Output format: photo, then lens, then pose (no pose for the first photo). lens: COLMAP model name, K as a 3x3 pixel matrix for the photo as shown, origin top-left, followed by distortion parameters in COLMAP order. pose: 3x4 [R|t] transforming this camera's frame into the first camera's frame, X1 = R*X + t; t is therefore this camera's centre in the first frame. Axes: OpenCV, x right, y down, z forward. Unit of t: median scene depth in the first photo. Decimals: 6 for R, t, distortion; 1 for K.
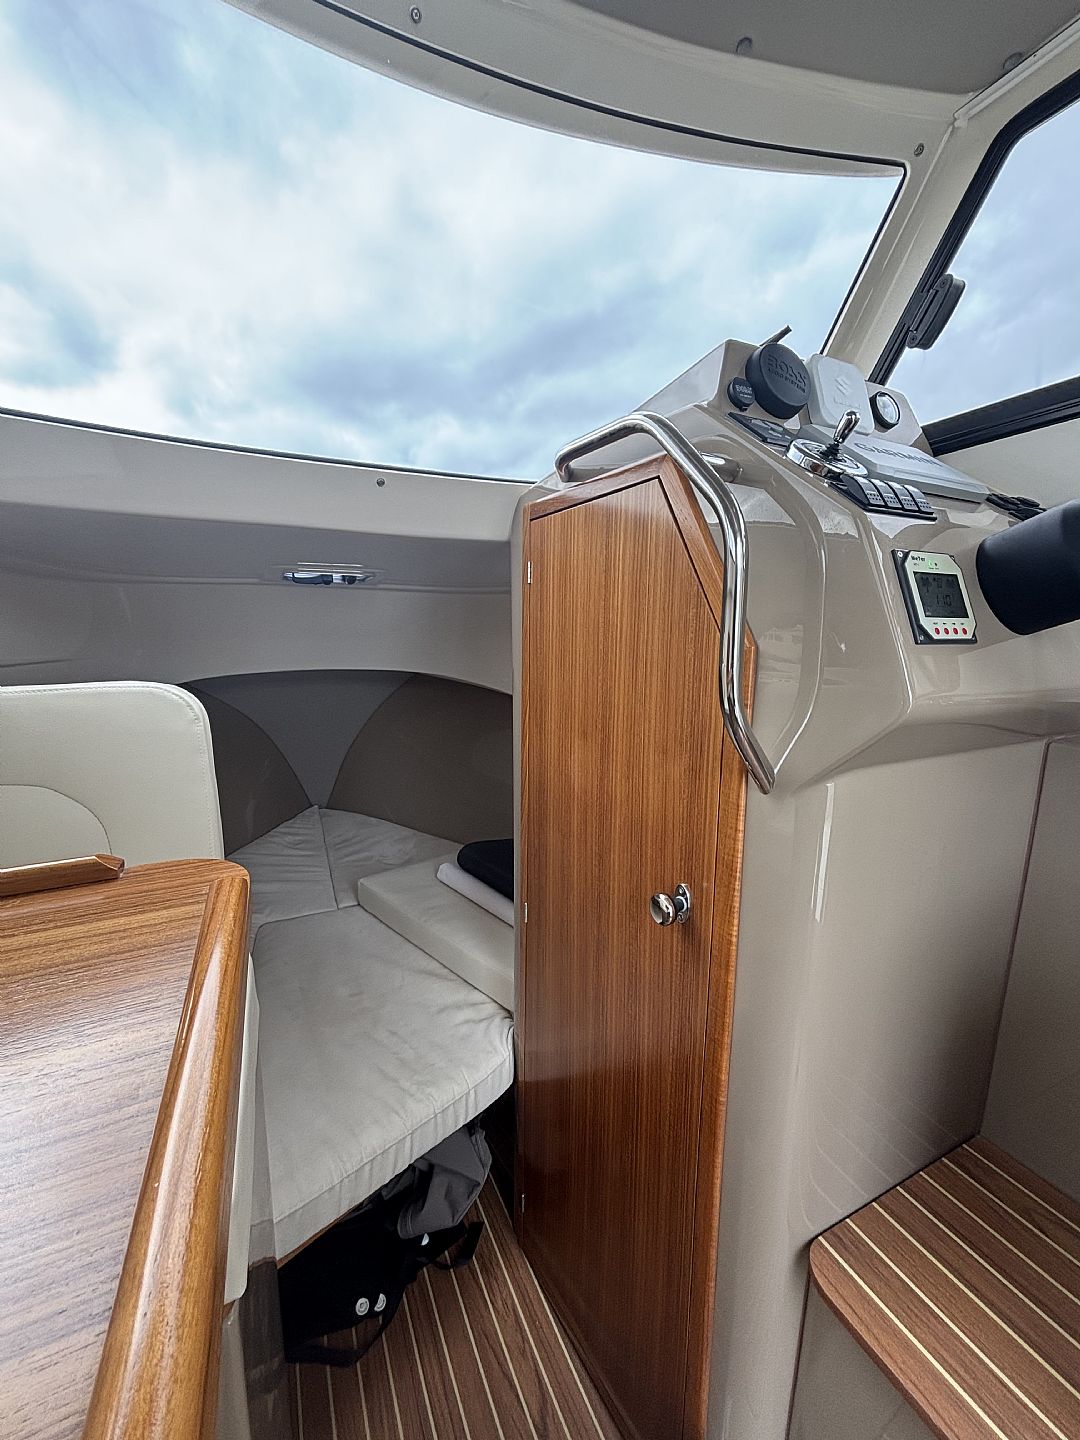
lens RADIAL K [[575.9, 0, 542.1], [0, 575.9, 722.9], [0, 0, 1]] dist [0.002263, -0.001164]
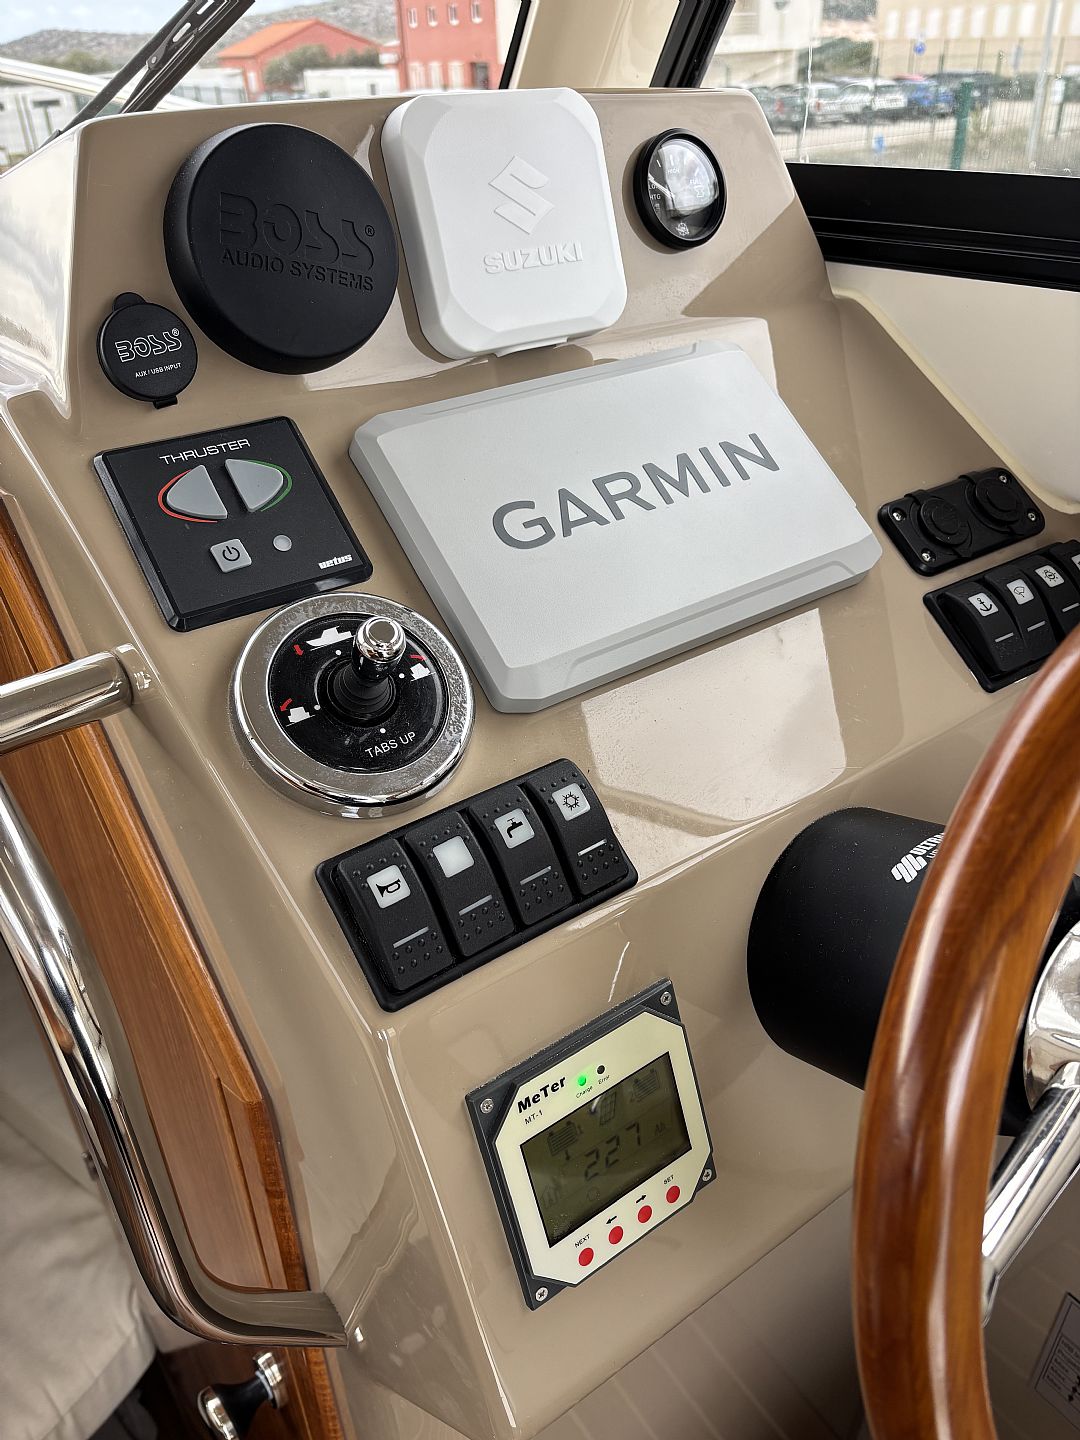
lens RADIAL K [[1084.2, 0, 543.5], [0, 1084.2, 719.1], [0, 0, 1]] dist [0.059802, -0.074323]
pose [[0.984086, -0.125178, 0.126119, 0.384033], [0.064354, 0.912634, 0.403680, -0.516178], [-0.165632, -0.389139, 0.906166, 0.289039]]
